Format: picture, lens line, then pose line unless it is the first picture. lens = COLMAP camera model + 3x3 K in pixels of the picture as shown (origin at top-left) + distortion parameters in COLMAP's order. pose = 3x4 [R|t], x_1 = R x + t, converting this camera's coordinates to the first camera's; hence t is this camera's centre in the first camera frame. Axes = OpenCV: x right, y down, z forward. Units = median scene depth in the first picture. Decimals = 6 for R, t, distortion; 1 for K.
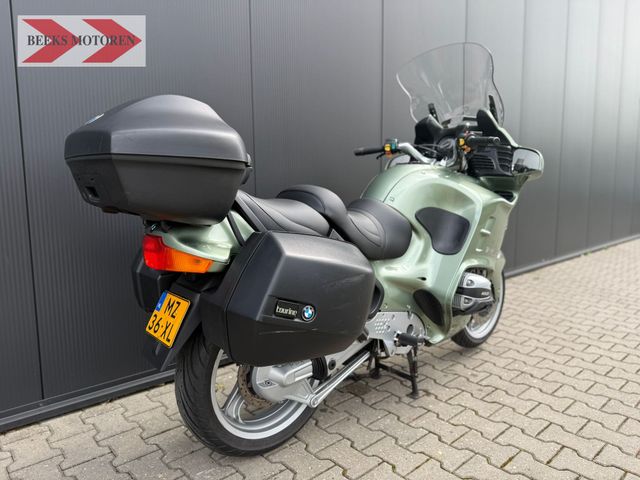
lens RADIAL K [[444.8, 0, 320.0], [0, 444.8, 240.0], [0, 0, 1]] dist [0.089976, -0.133248]
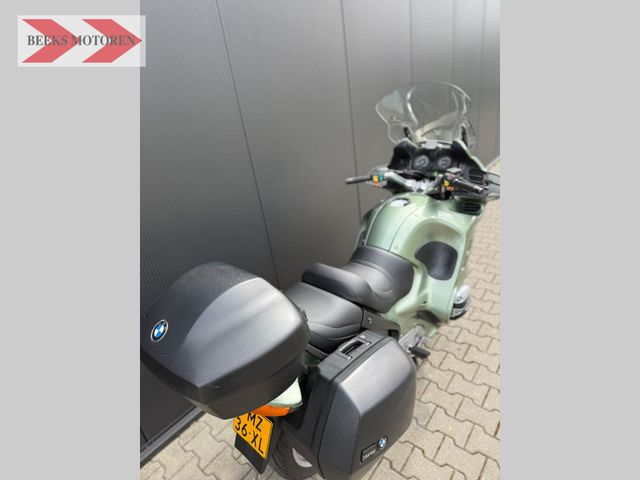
lens RADIAL K [[340.5, 0, 313.8], [0, 340.5, 239.9], [0, 0, 1]] dist [-0.006912, -0.001739]
pose [[0.982658, -0.172287, 0.068557, -0.106271], [0.145468, 0.945552, 0.291154, -0.390669], [-0.114986, -0.276132, 0.954217, 0.167333]]
